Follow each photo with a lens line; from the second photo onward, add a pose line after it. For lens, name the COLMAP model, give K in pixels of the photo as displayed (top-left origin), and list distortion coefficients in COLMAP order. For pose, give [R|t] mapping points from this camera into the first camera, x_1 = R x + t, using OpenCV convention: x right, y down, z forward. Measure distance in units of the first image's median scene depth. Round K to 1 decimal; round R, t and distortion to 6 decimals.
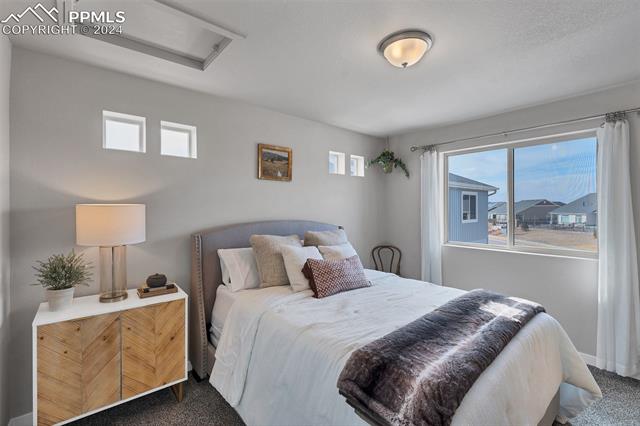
lens RADIAL K [[276.8, 0, 320.0], [0, 276.8, 213.0], [0, 0, 1]] dist [-0.000206, 0.000034]
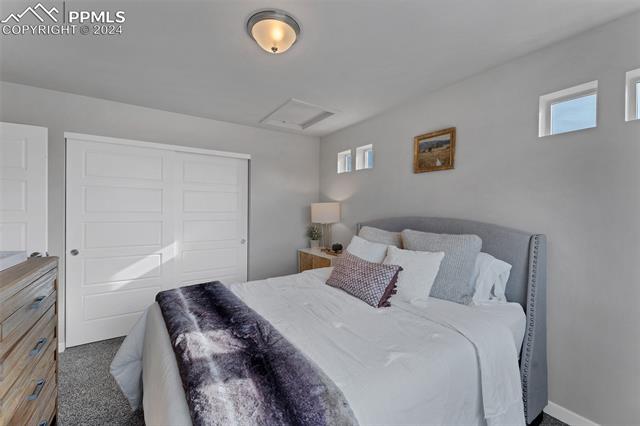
lens RADIAL K [[263.2, 0, 320.6], [0, 263.2, 206.9], [0, 0, 1]] dist [0.000616, -0.000308]
pose [[-0.108584, -0.000962, -0.994087, 0.710769], [-0.014830, 0.999890, 0.000652, 0.000033], [0.993977, 0.014813, -0.108586, 0.740844]]
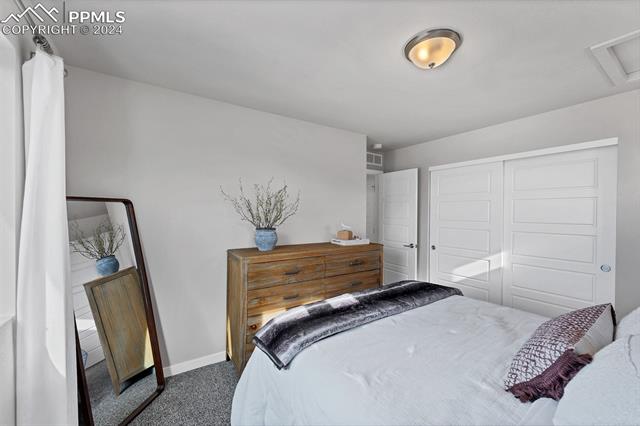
lens RADIAL K [[258.8, 0, 320.3], [0, 258.8, 215.2], [0, 0, 1]] dist [-0.000441, -0.000140]
pose [[-0.994683, 0.002060, 0.102968, 0.342214], [0.003942, 0.999829, 0.018077, -0.019714], [-0.102913, 0.018387, -0.994520, 1.161876]]
